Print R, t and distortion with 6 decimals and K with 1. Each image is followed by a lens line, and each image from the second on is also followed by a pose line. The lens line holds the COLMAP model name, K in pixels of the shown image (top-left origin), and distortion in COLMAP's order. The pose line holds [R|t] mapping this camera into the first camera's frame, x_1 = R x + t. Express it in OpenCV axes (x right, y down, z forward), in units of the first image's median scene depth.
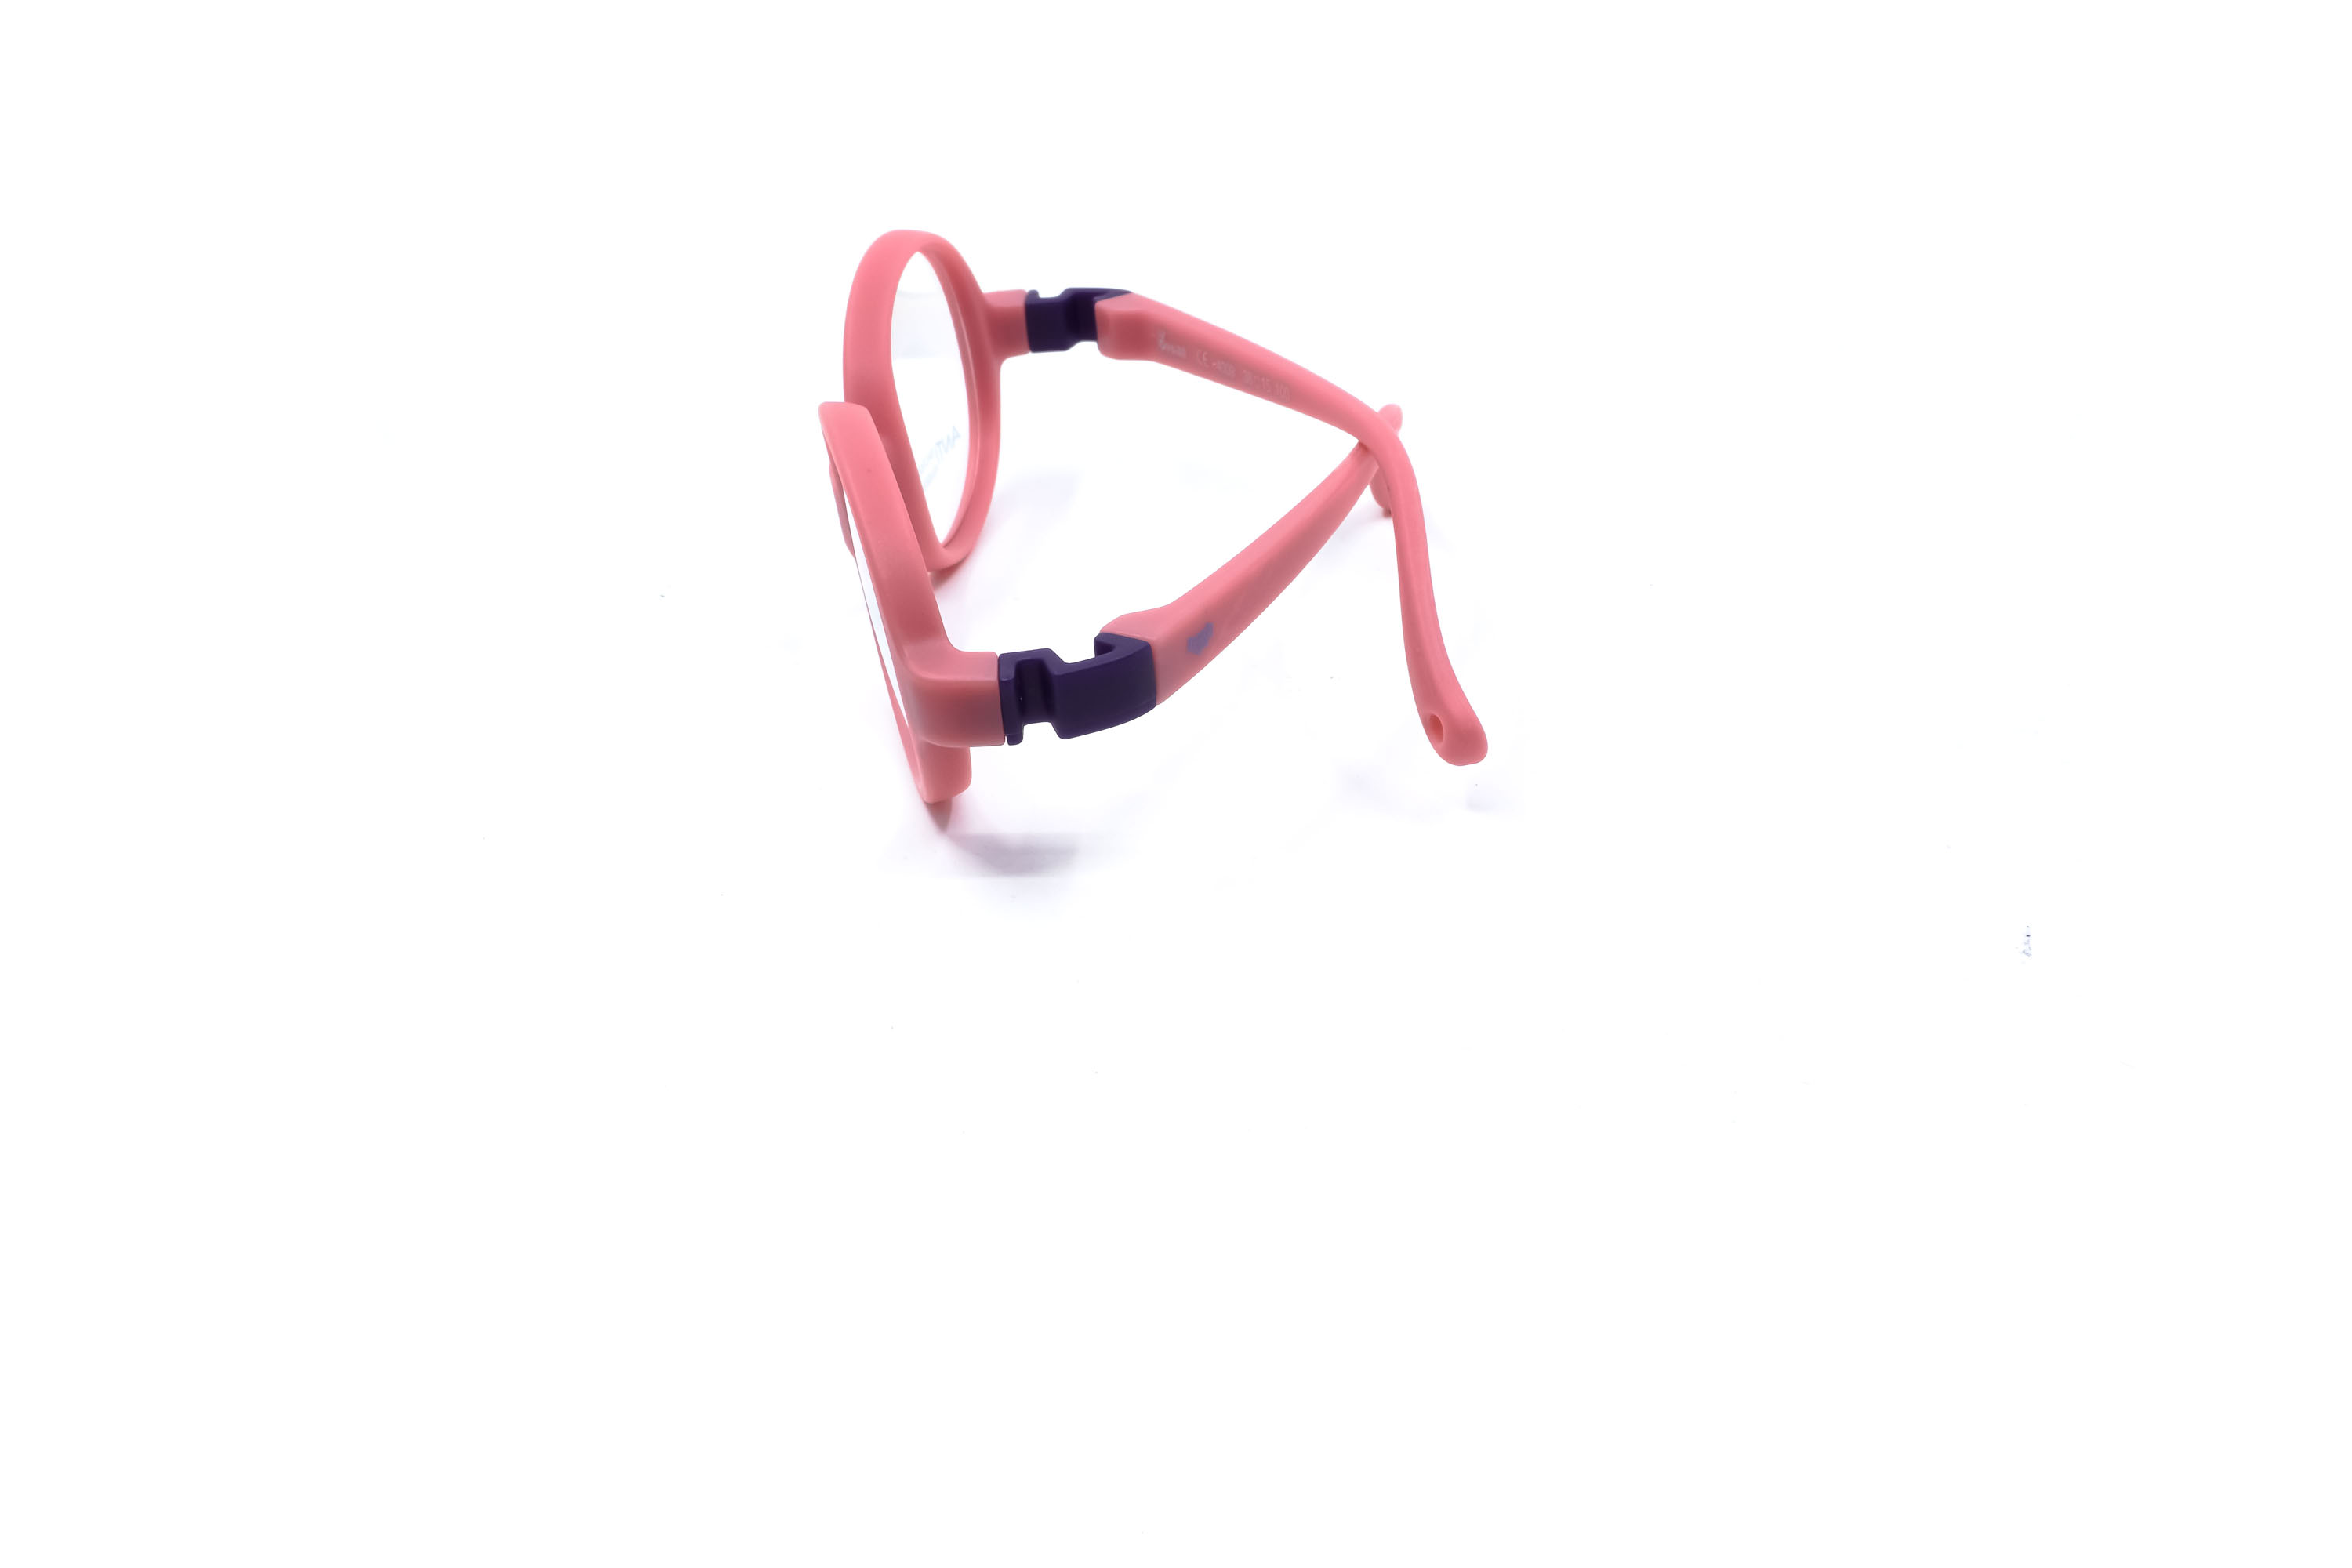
lens RADIAL K [[2395.1, 0, 1176.0], [0, 2395.1, 784.0], [0, 0, 1]] dist [-0.002846, 0.000586]
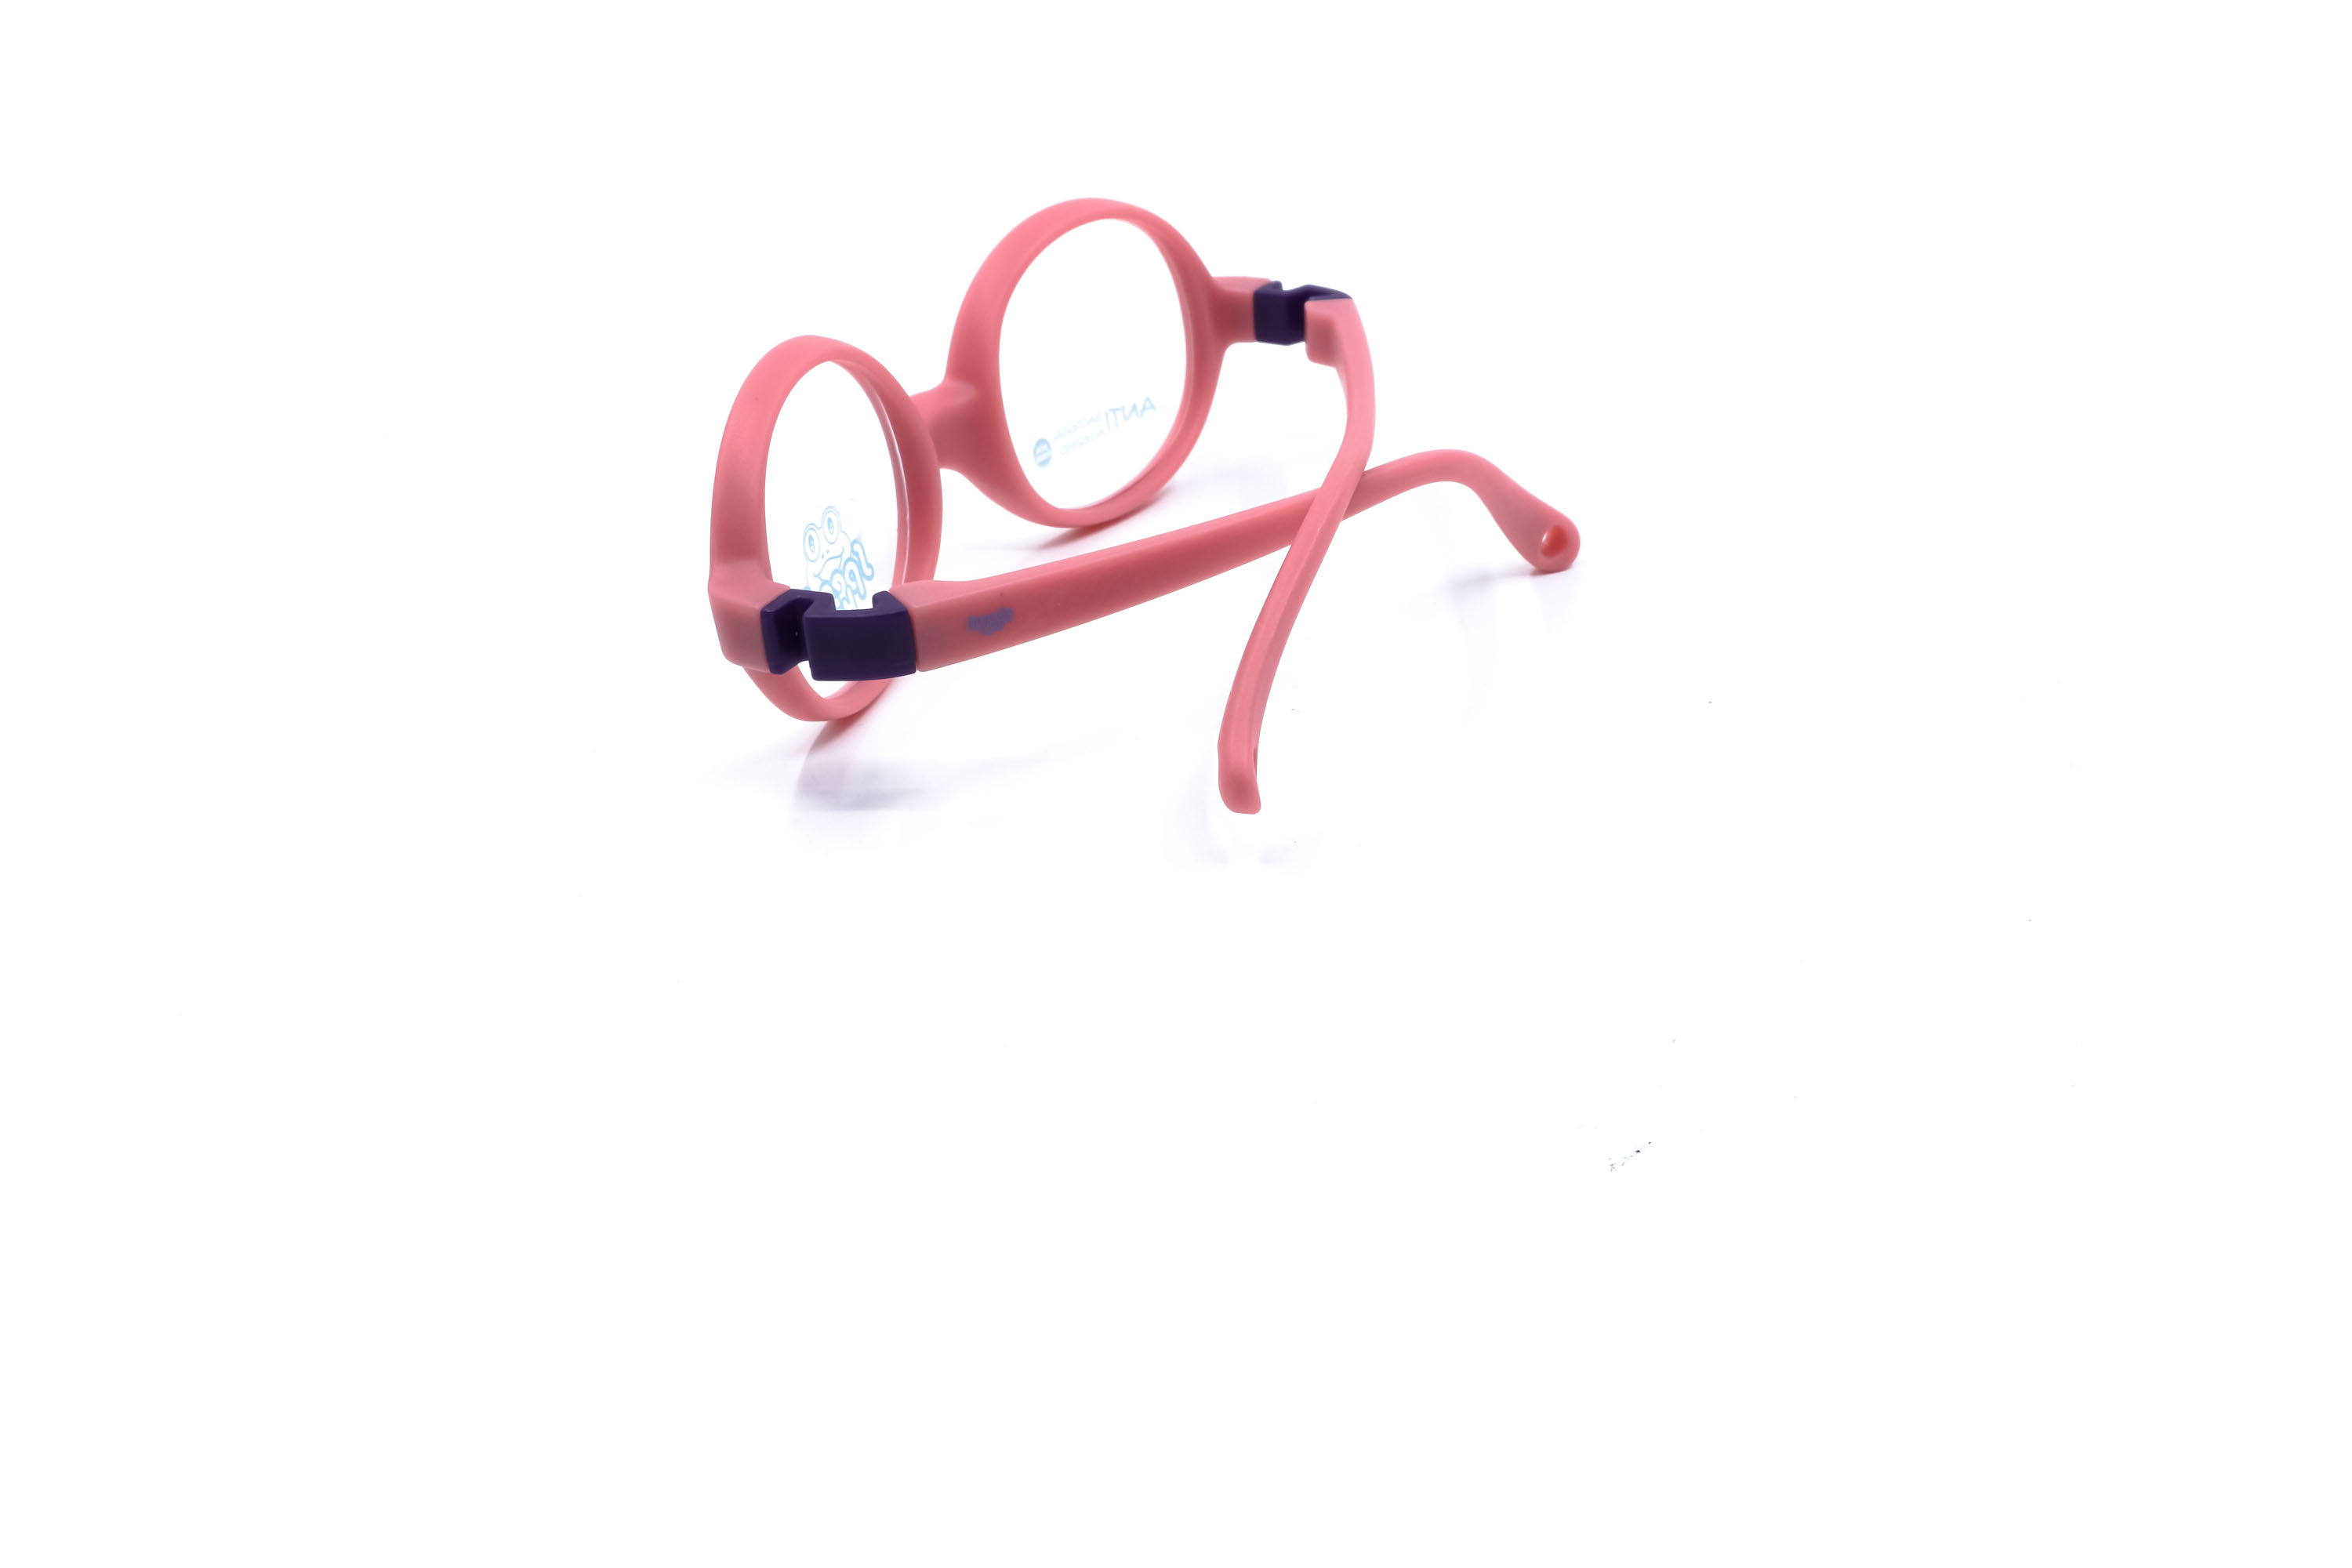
lens RADIAL K [[2395.1, 0, 1176.0], [0, 2395.1, 784.0], [0, 0, 1]] dist [-0.002846, 0.000586]
pose [[0.862842, 0.248186, -0.440349, 0.448429], [-0.245004, 0.967332, 0.065127, -0.065396], [0.442127, 0.051693, 0.895462, 0.109773]]
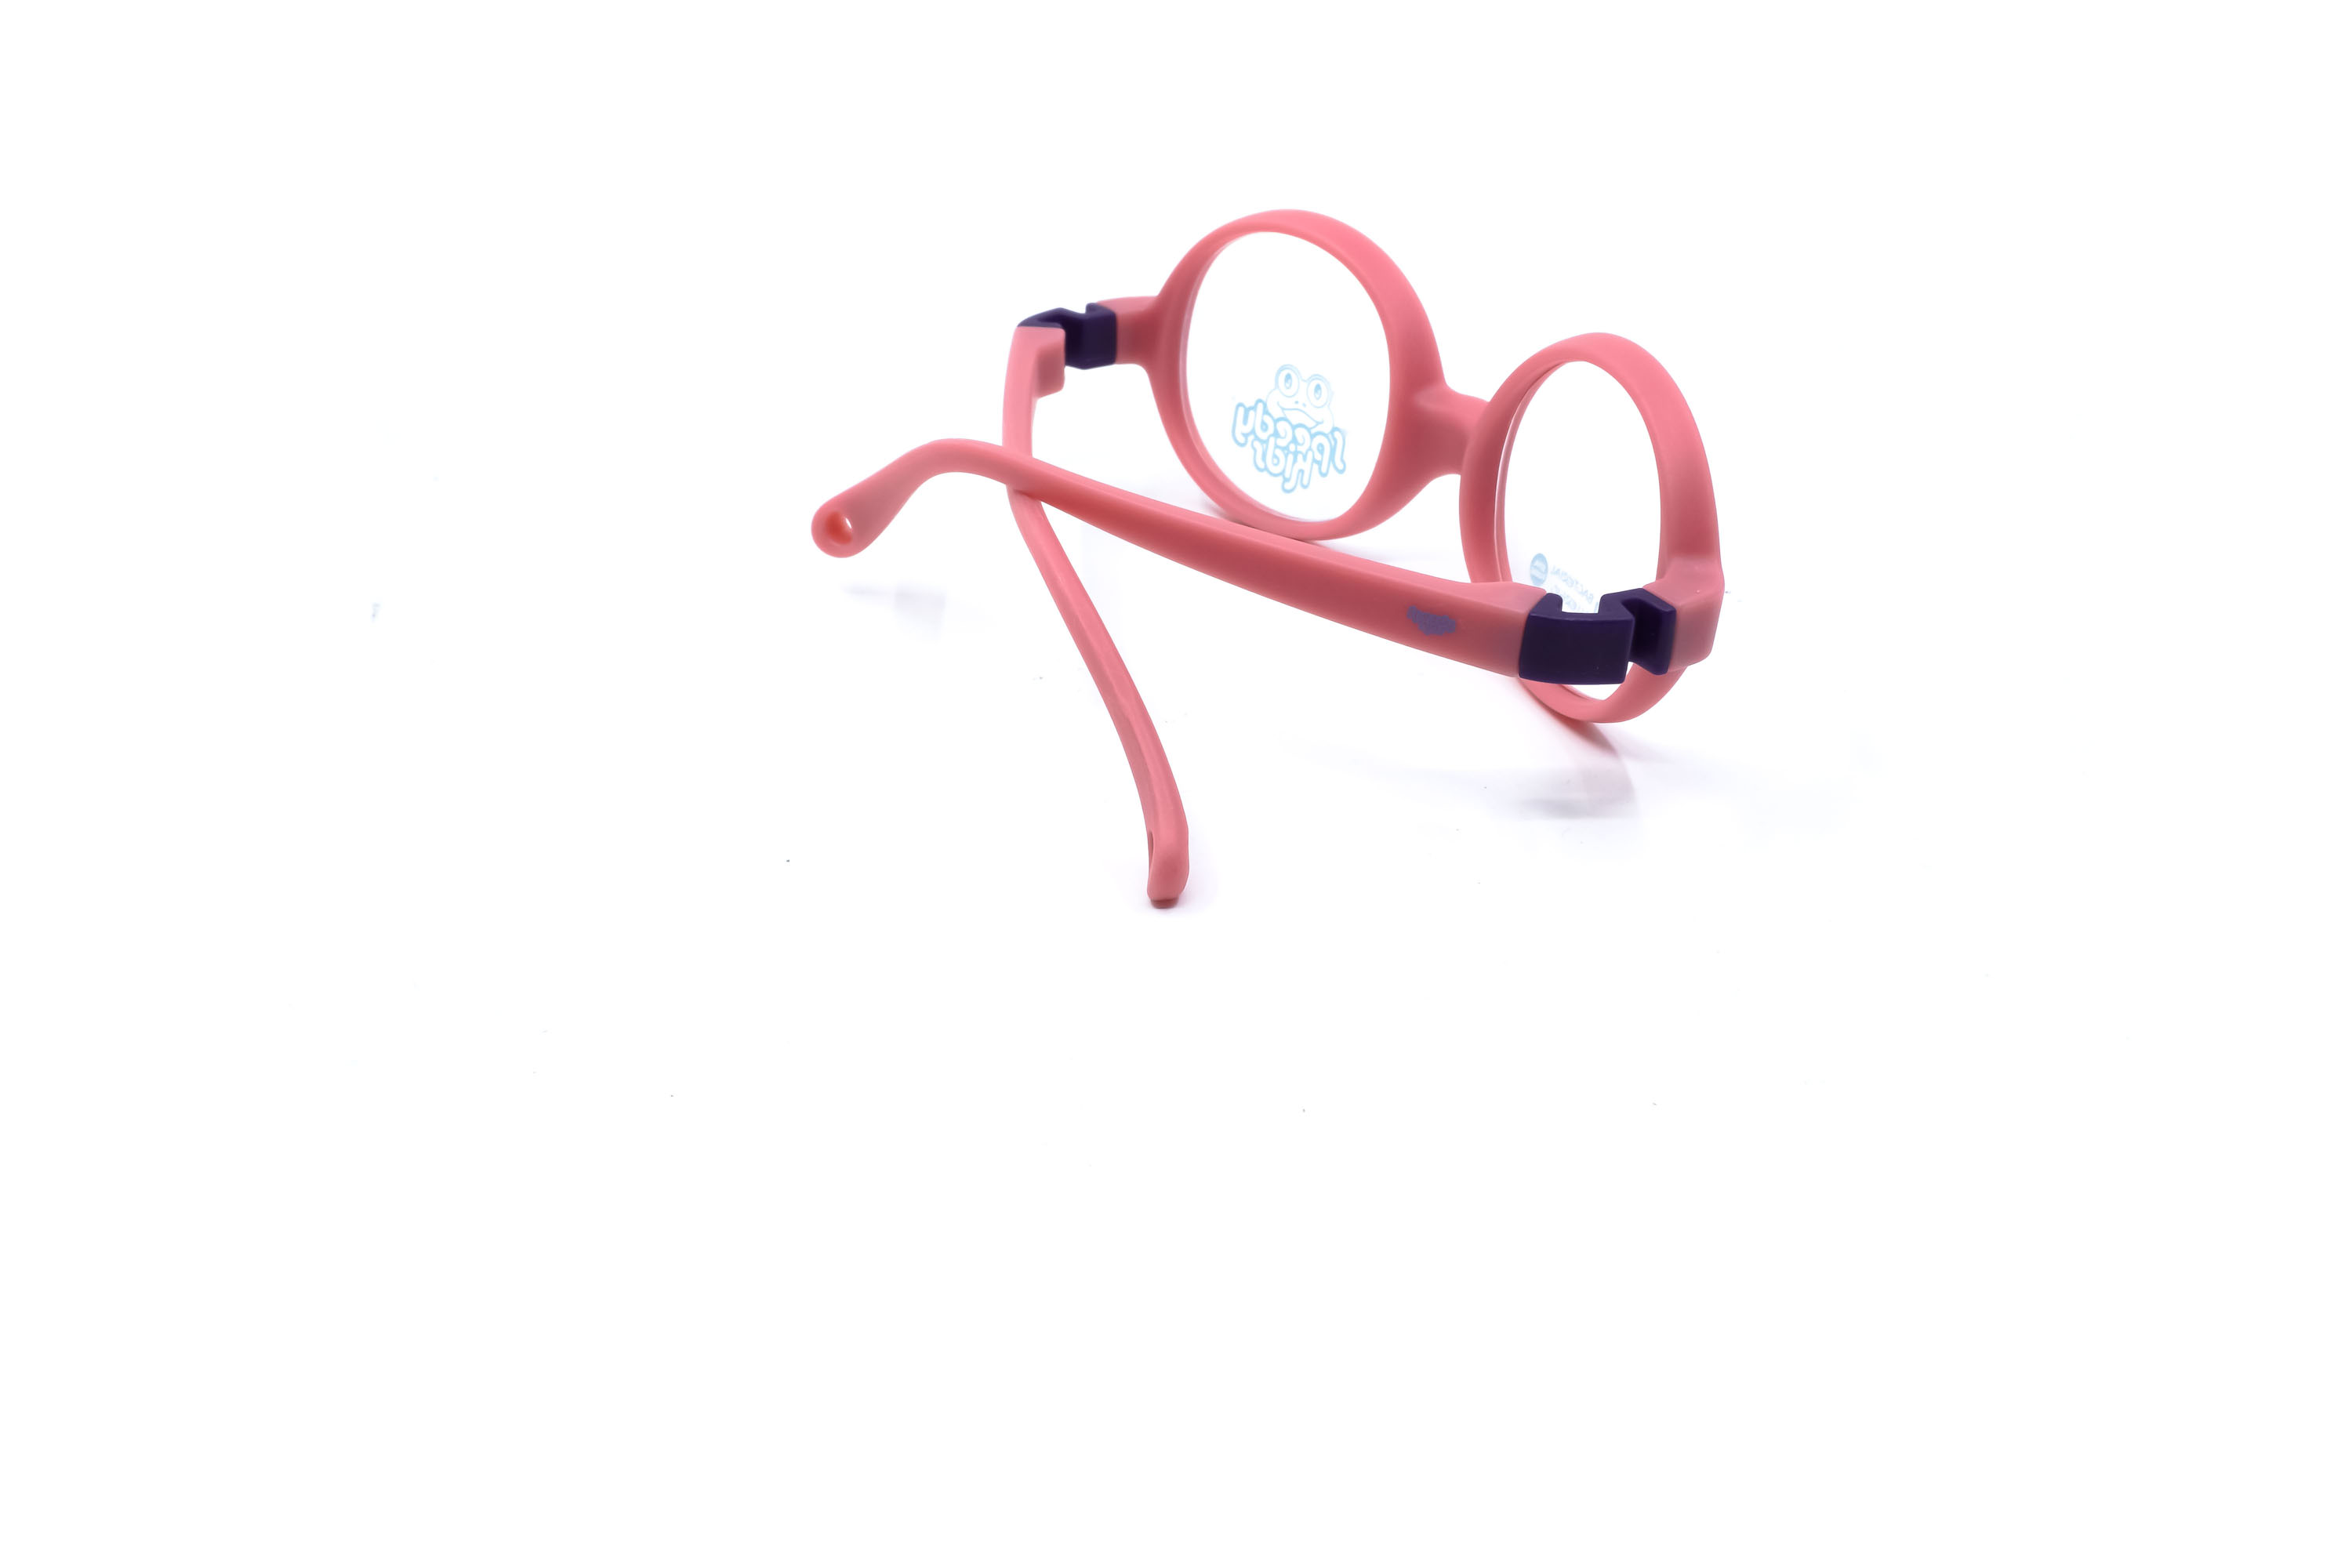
lens RADIAL K [[2416.6, 0, 1176.0], [0, 2416.6, 784.0], [0, 0, 1]] dist [0.004741, 0.002501]
pose [[-0.873147, 0.264850, -0.409228, 0.429788], [-0.214511, 0.545091, 0.810469, -0.829864], [0.437720, 0.795443, -0.419132, 1.450418]]
